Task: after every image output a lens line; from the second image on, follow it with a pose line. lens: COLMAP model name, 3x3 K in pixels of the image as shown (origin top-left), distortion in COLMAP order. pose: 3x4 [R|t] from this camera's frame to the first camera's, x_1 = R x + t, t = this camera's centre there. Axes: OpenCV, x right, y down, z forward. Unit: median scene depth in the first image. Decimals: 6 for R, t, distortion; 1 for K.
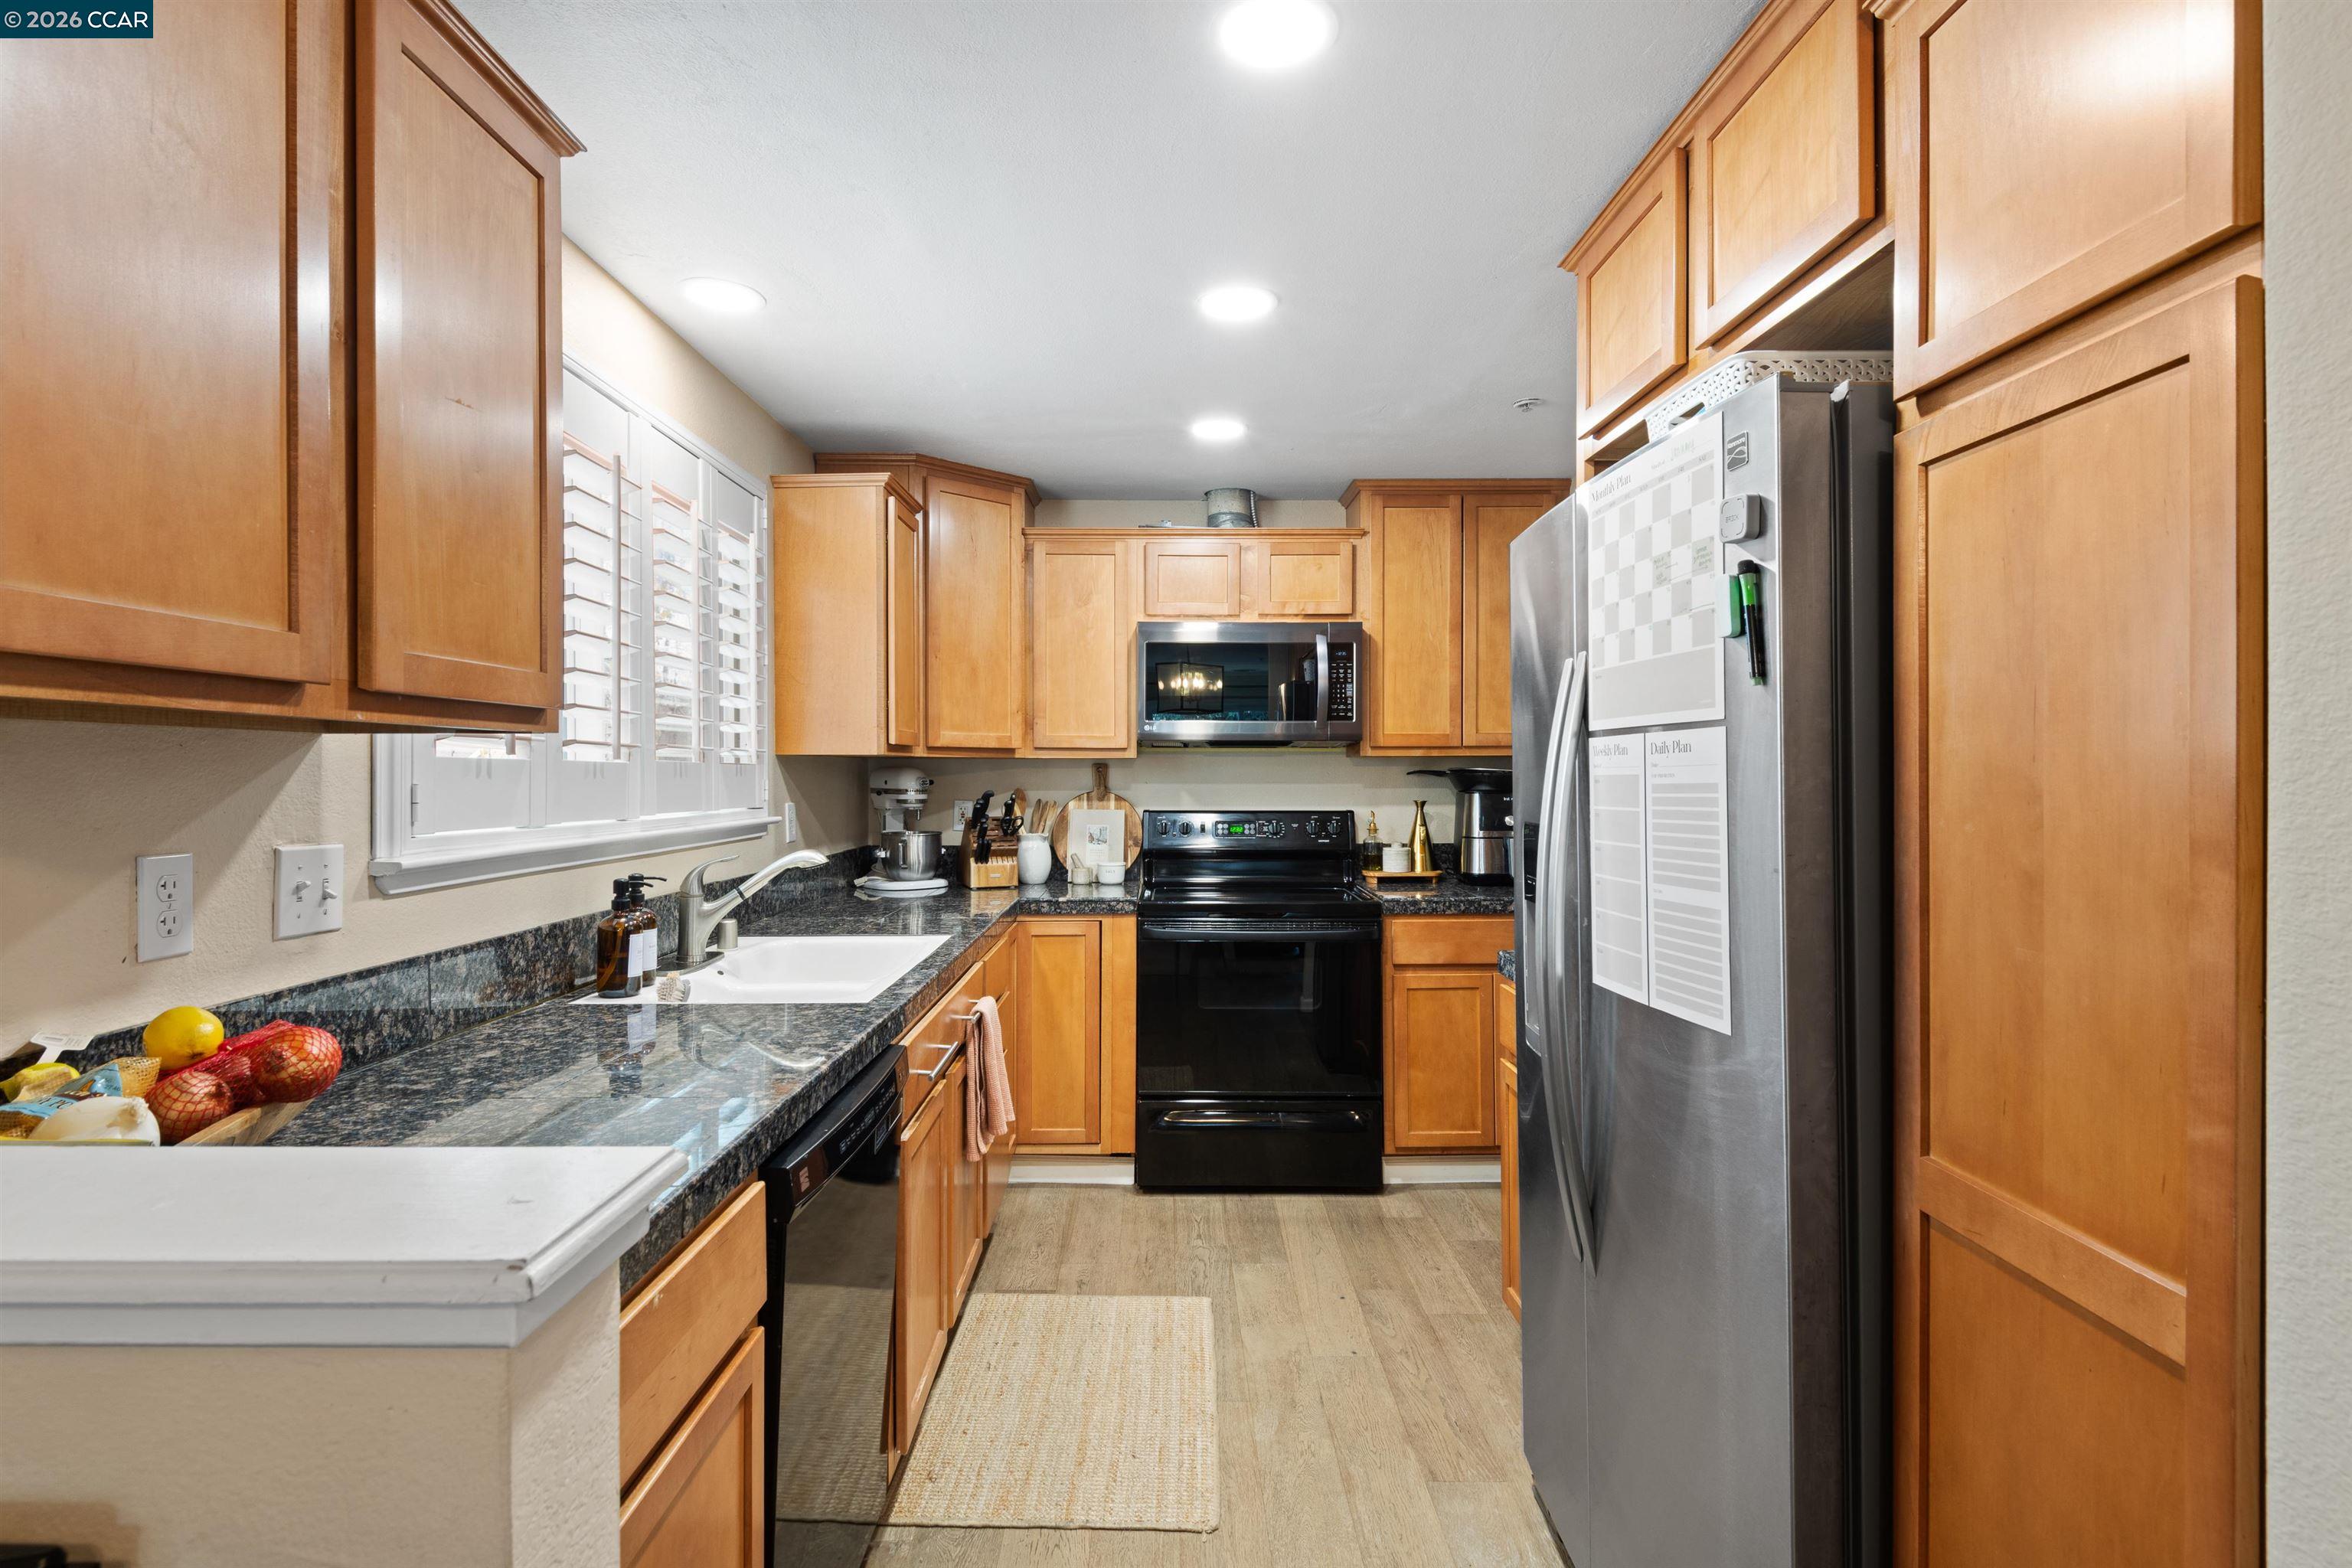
lens RADIAL K [[1116.9, 0, 1177.4], [0, 1116.9, 775.7], [0, 0, 1]] dist [-0.014894, 0.000517]
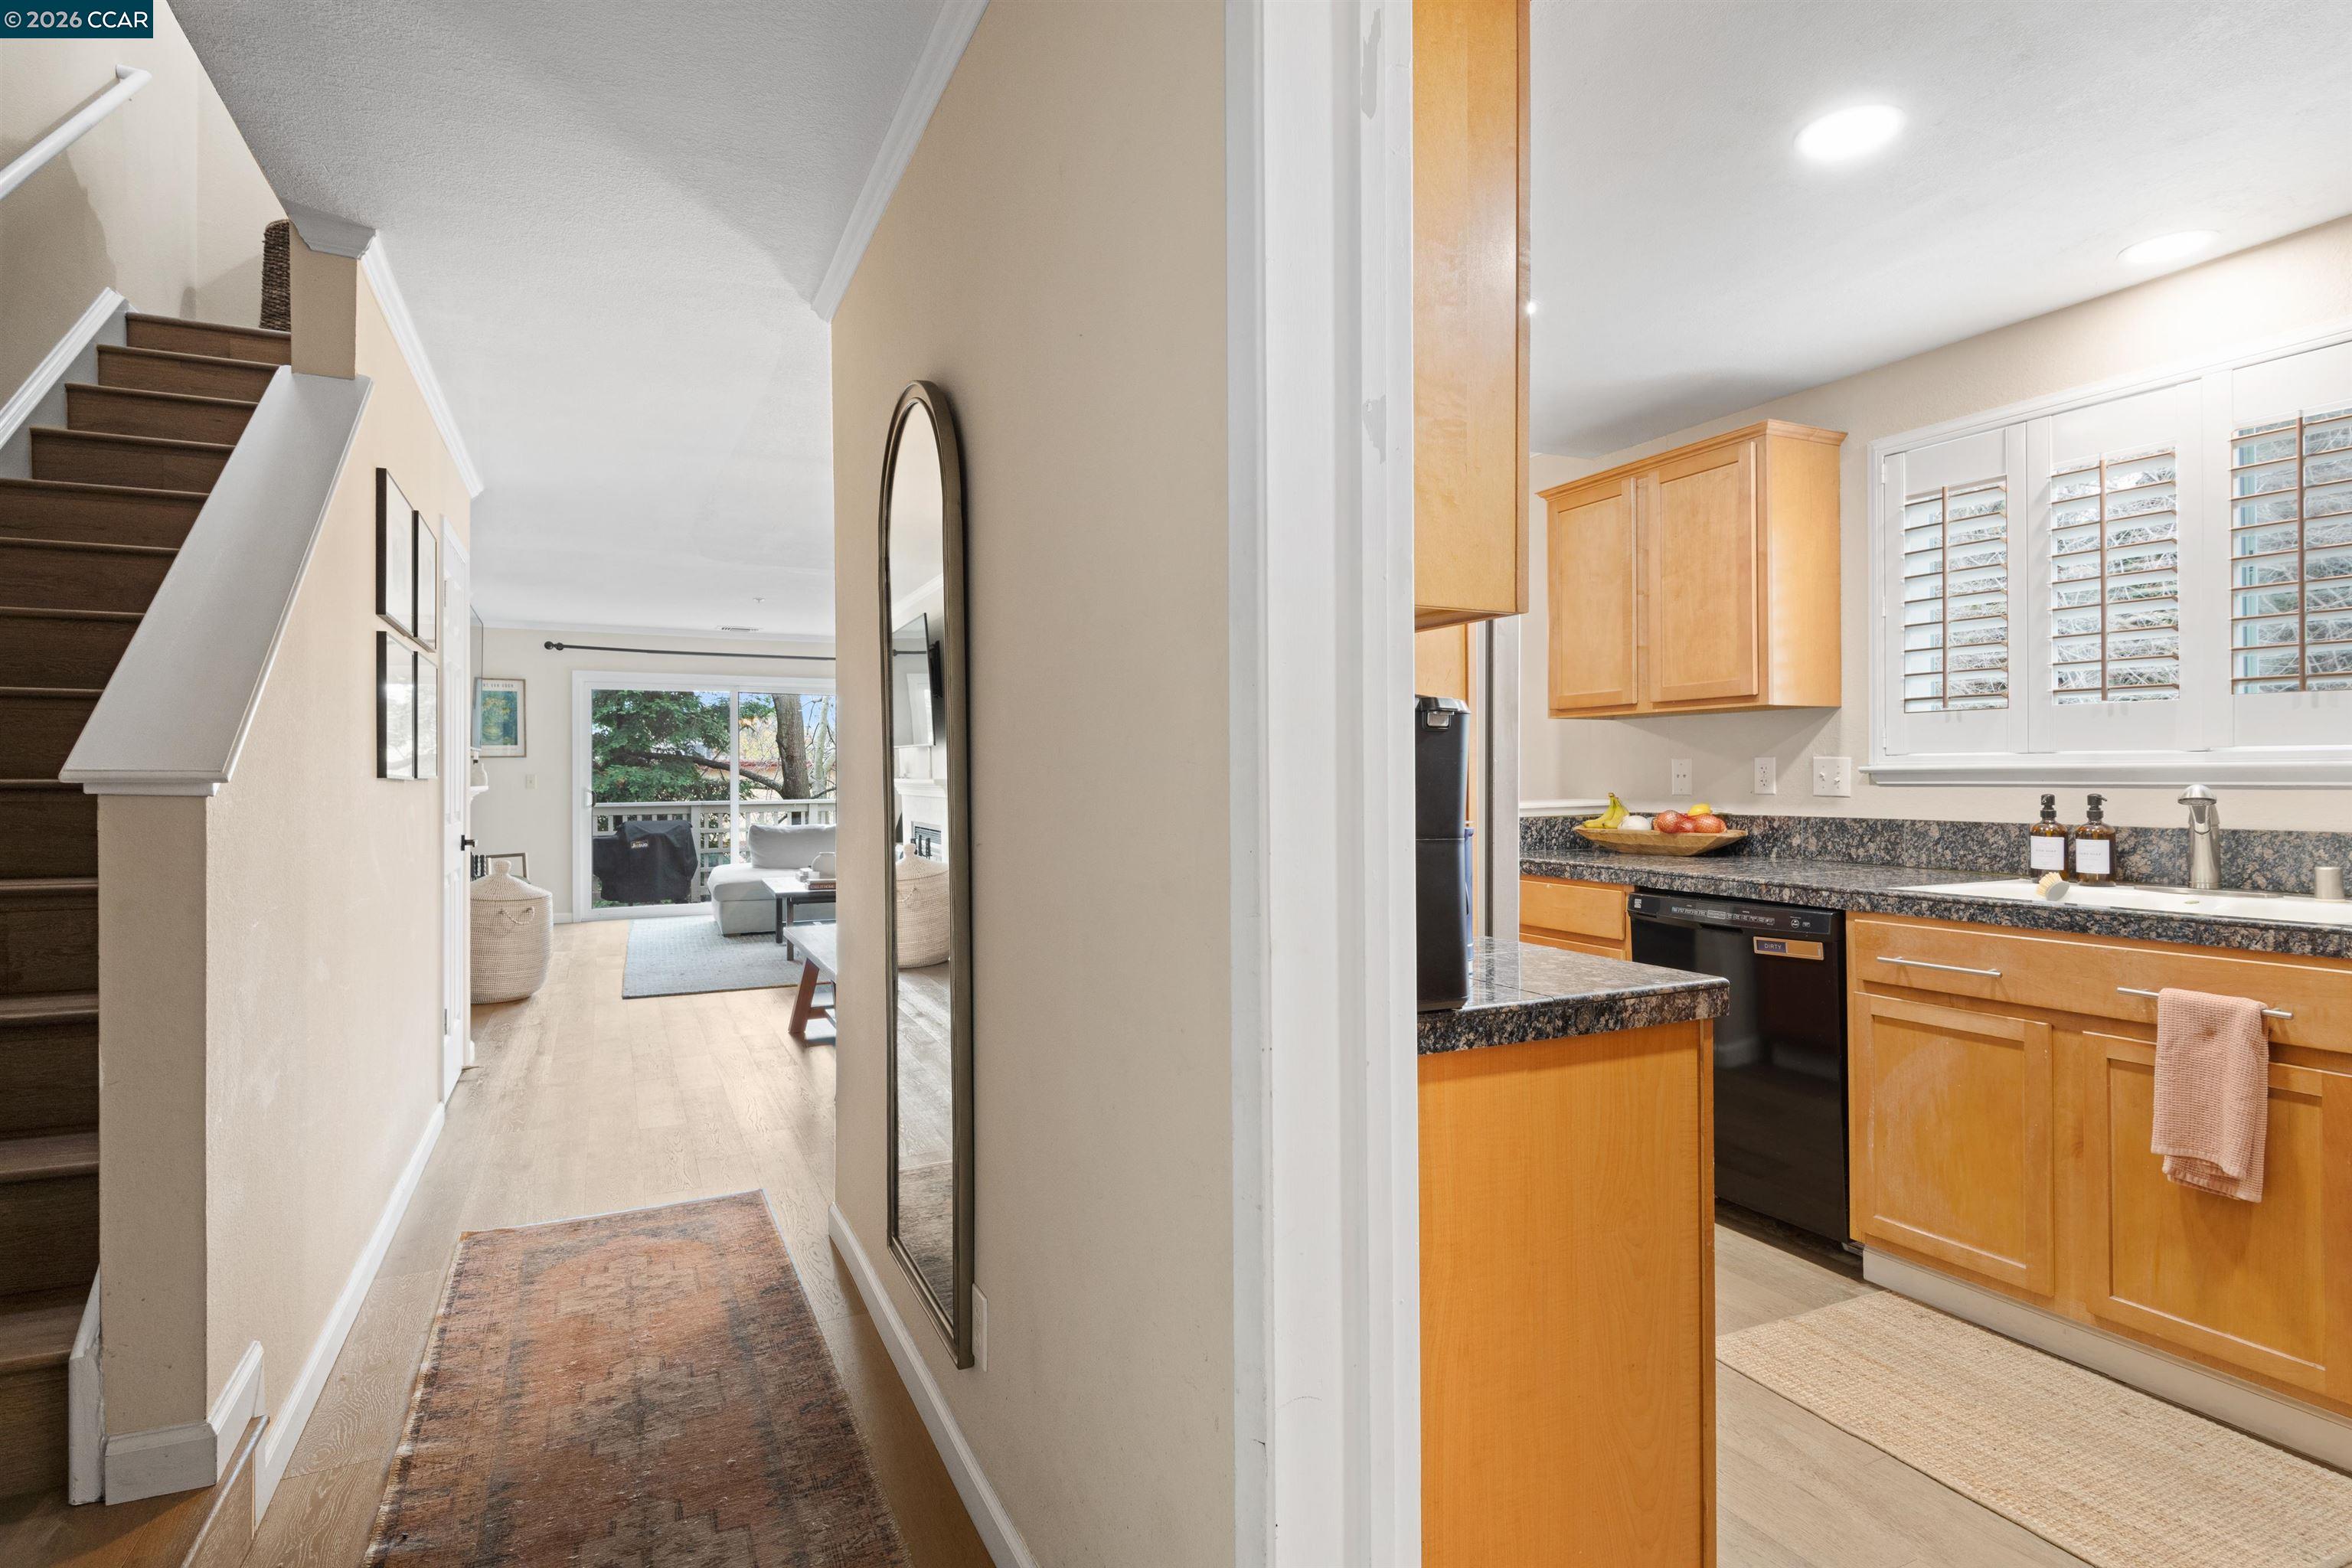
lens RADIAL K [[1116.9, 0, 1184.0], [0, 1116.9, 783.3], [0, 0, 1]] dist [-0.014894, 0.000517]
pose [[-0.901422, 0.001654, -0.432939, 1.290973], [-0.000811, 0.999984, 0.005509, 0.096155], [0.432941, 0.005317, -0.901407, 2.278133]]
